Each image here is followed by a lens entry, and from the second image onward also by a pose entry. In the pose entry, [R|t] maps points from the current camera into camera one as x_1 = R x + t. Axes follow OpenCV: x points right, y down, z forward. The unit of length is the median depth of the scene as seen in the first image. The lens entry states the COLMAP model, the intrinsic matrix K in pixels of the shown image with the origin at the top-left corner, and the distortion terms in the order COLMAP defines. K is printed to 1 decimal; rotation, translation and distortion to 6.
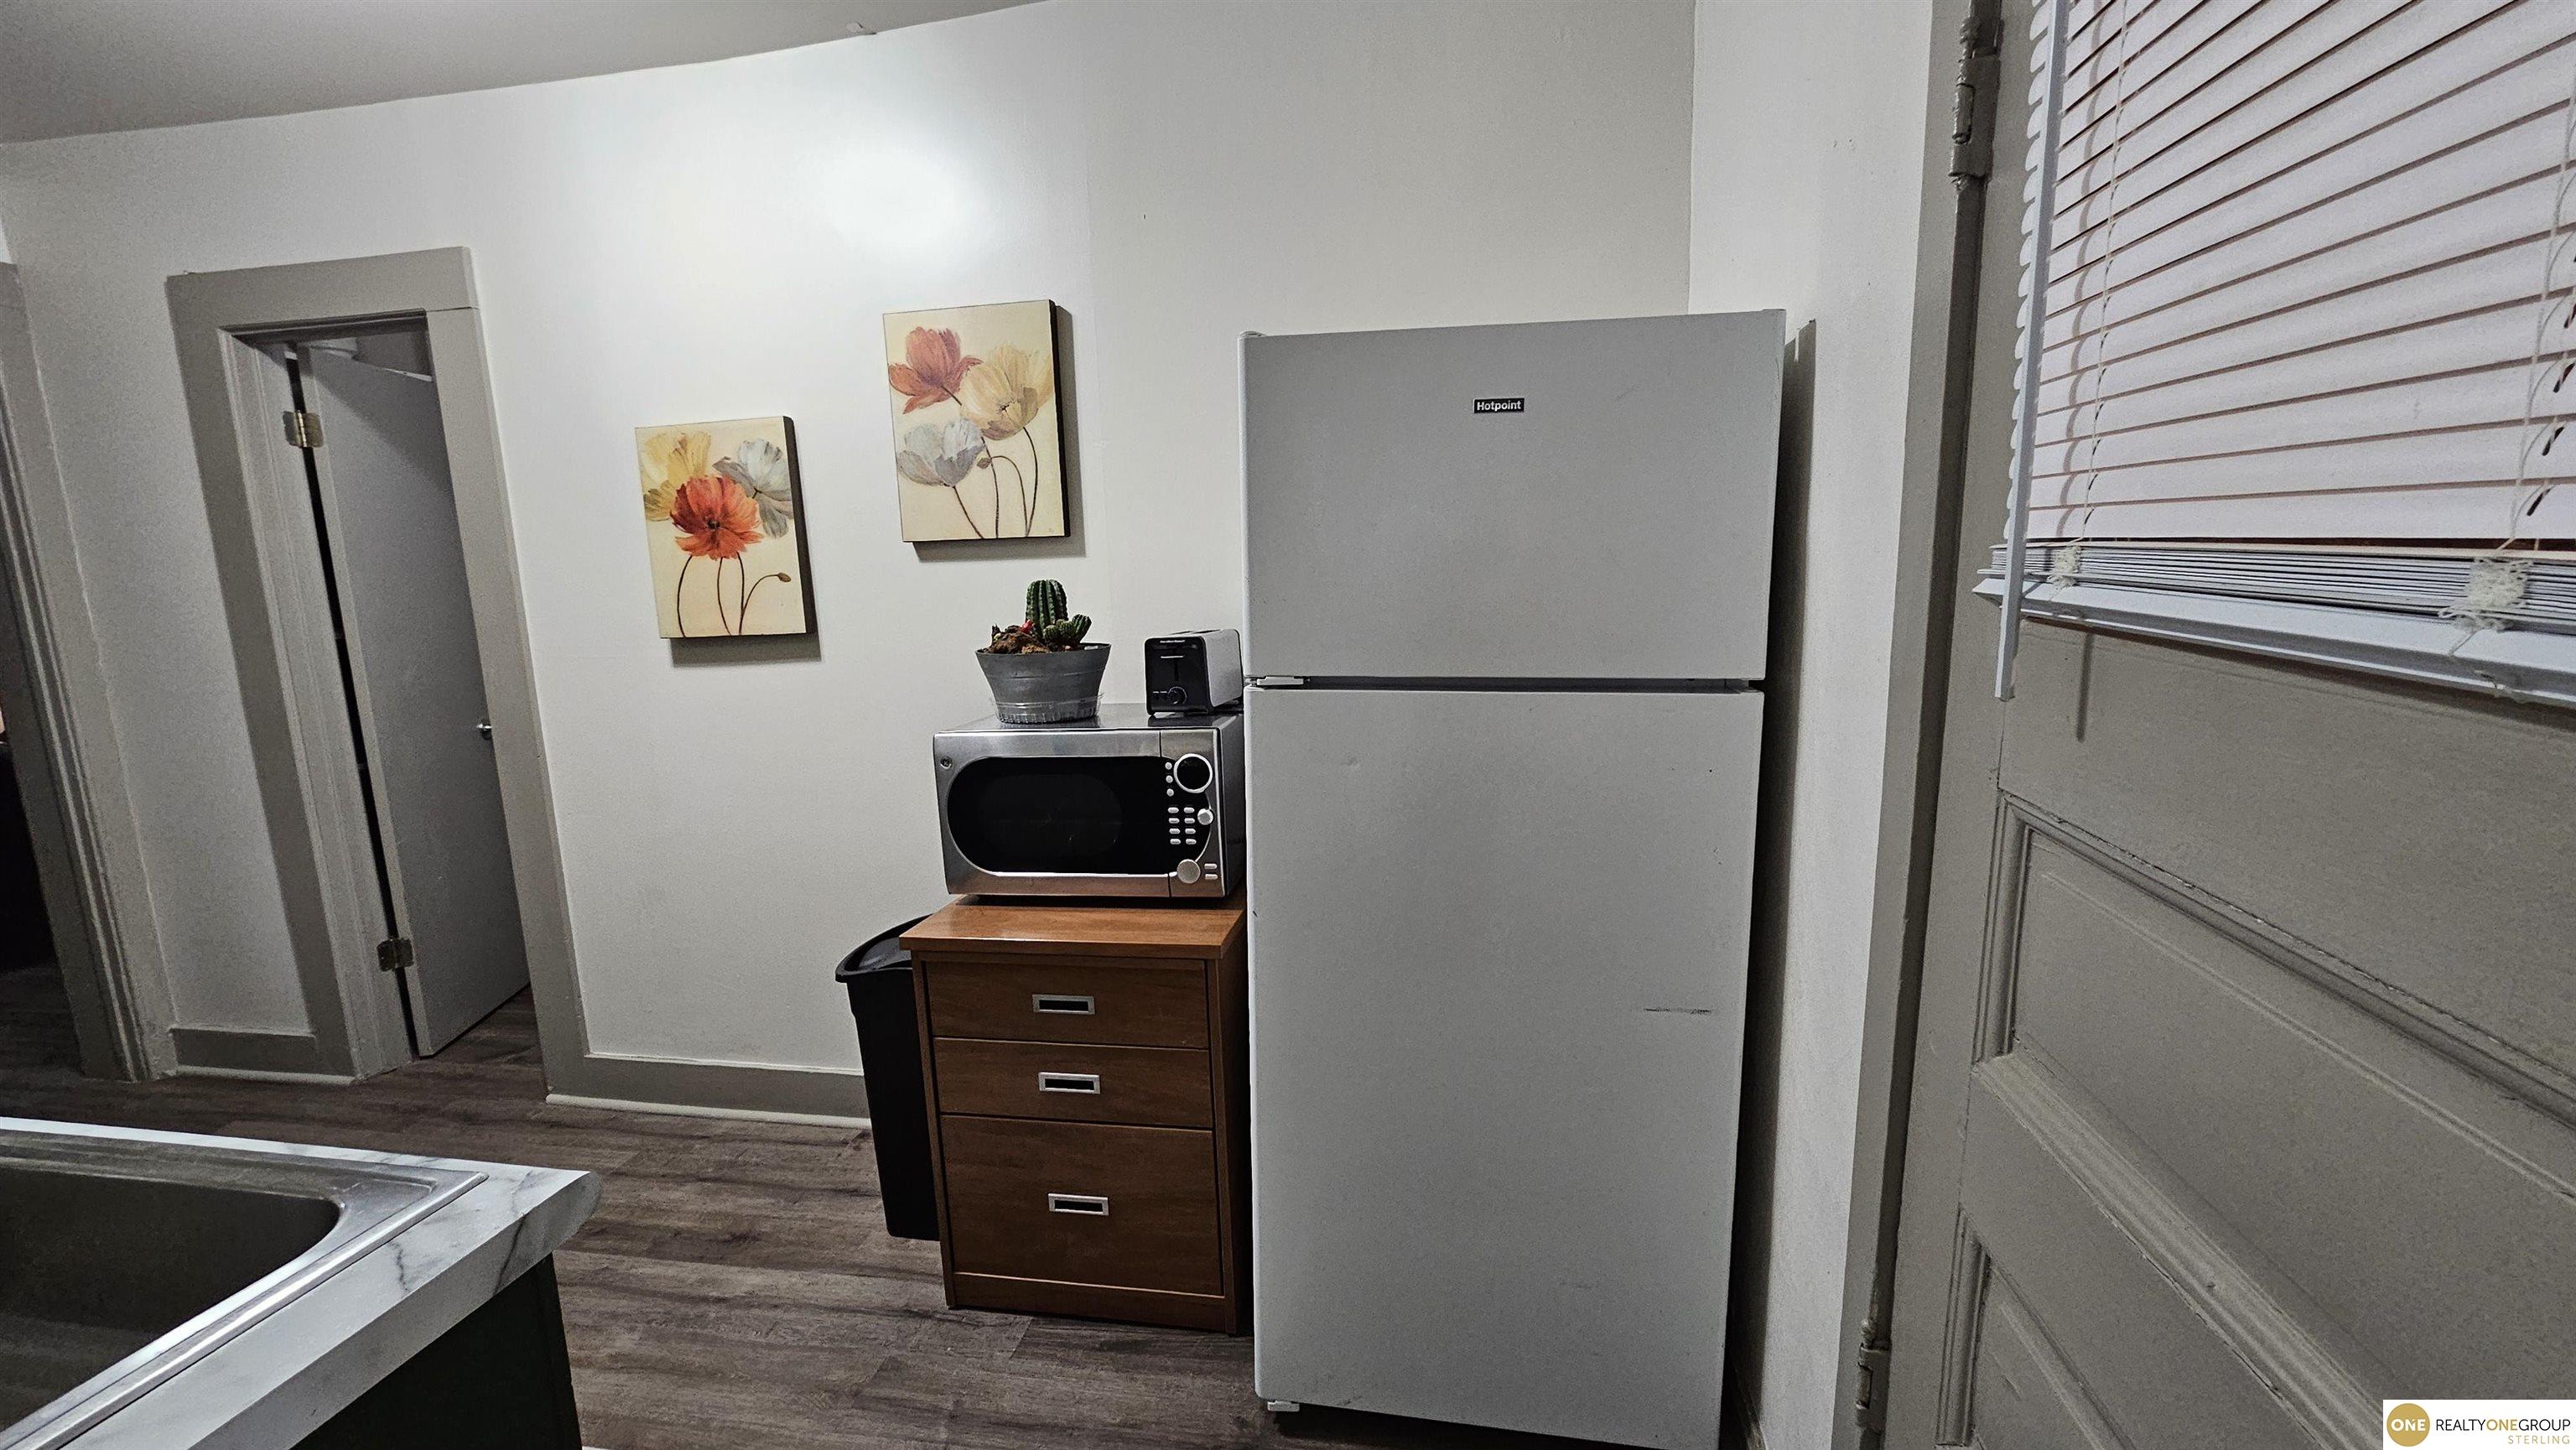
lens RADIAL K [[1059.2, 0, 1288.5], [0, 1059.2, 729.5], [0, 0, 1]] dist [-0.004447, -0.000221]
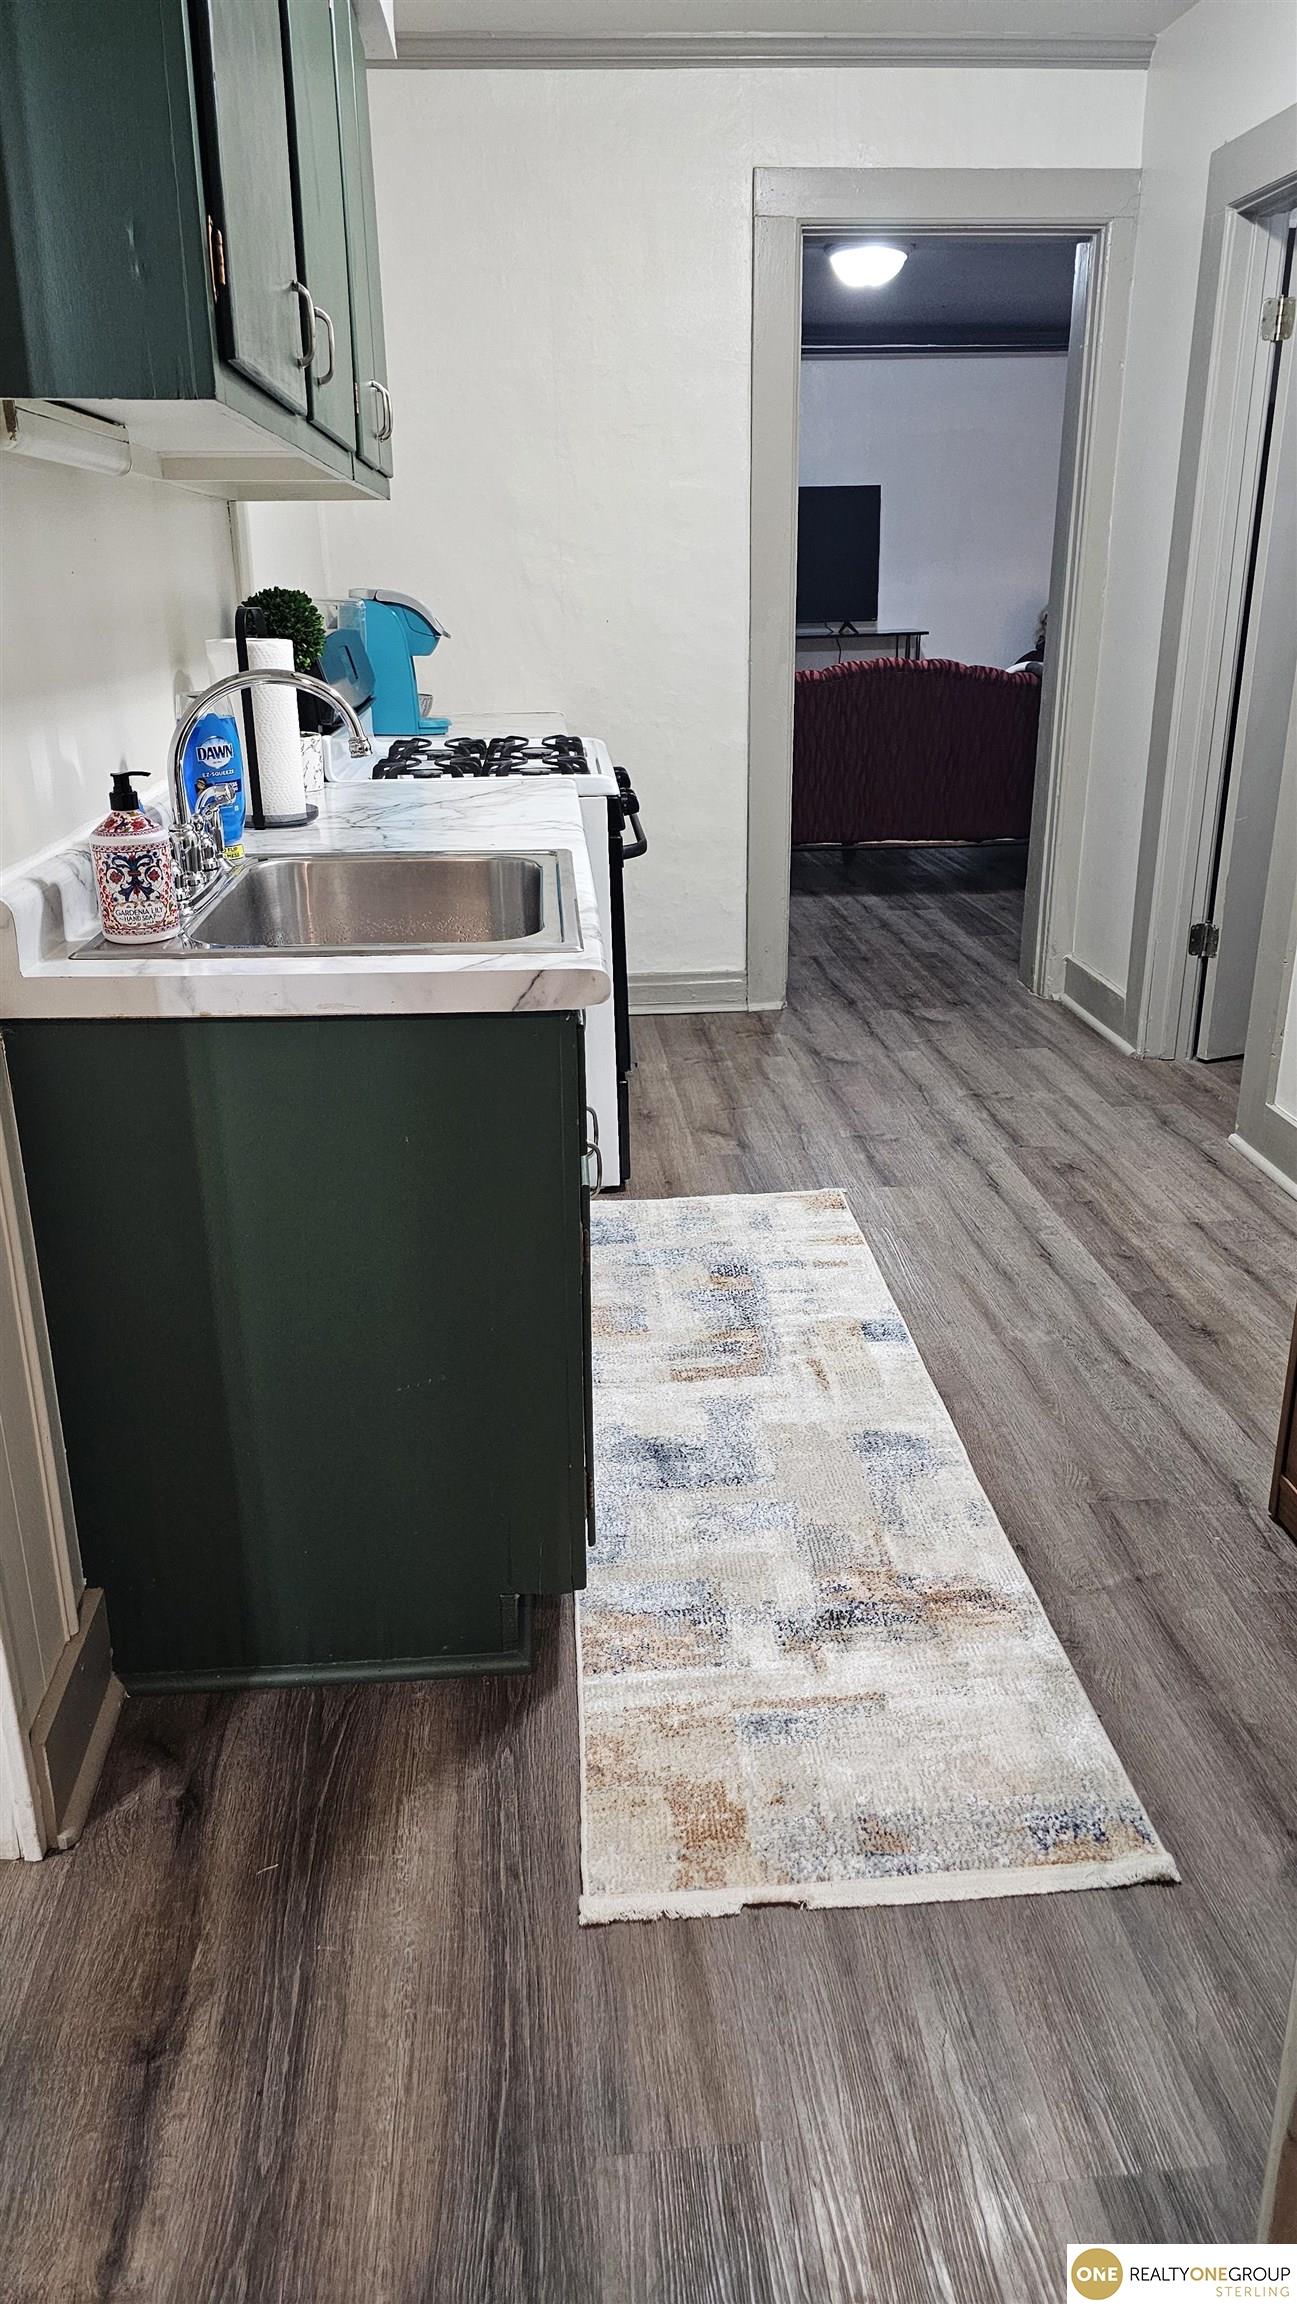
lens RADIAL K [[1538.2, 0, 638.6], [0, 1538.2, 1142.3], [0, 0, 1]] dist [0.011310, -0.000891]
pose [[0.237646, 0.365318, -0.900037, 0.358465], [-0.152162, 0.929144, 0.336955, -0.002229], [0.959360, 0.056875, 0.276395, 0.189675]]
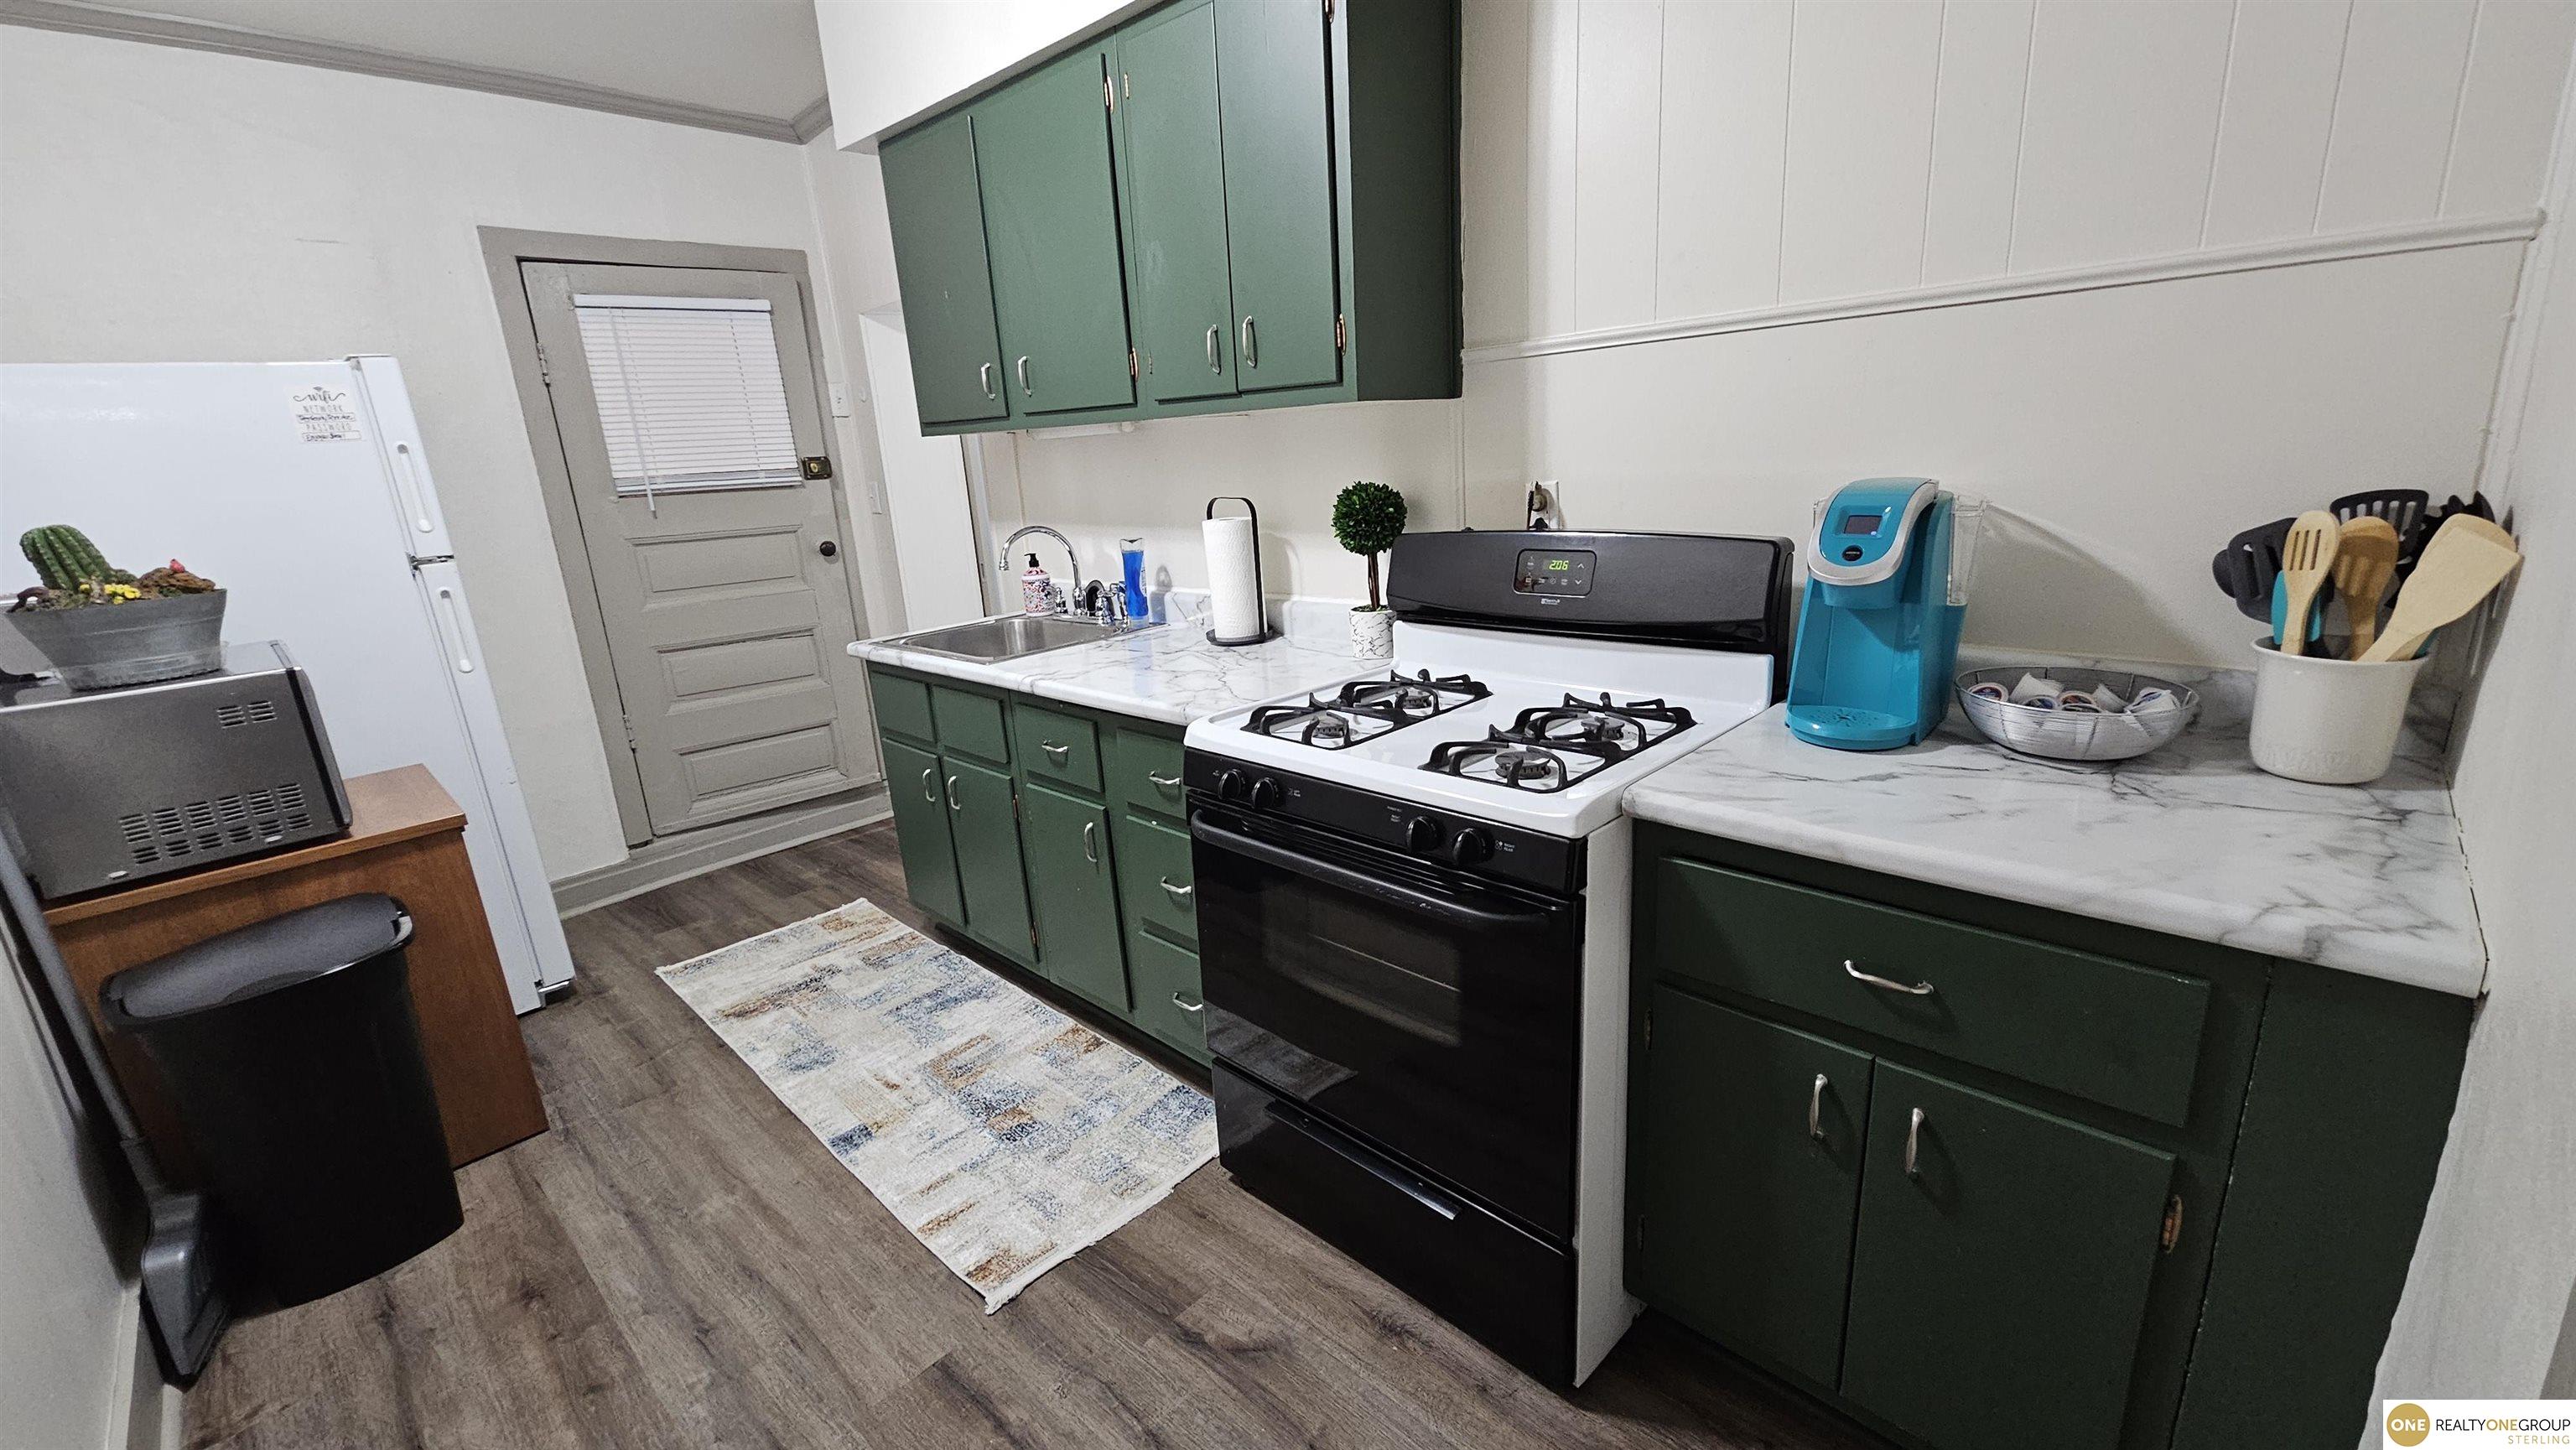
lens RADIAL K [[1059.2, 0, 1279.6], [0, 1059.2, 728.6], [0, 0, 1]] dist [-0.004447, -0.000221]
pose [[-0.817032, -0.070199, 0.572303, -1.233704], [0.188041, 0.905854, 0.379564, -0.107104], [-0.545068, 0.417733, -0.726911, 0.936629]]
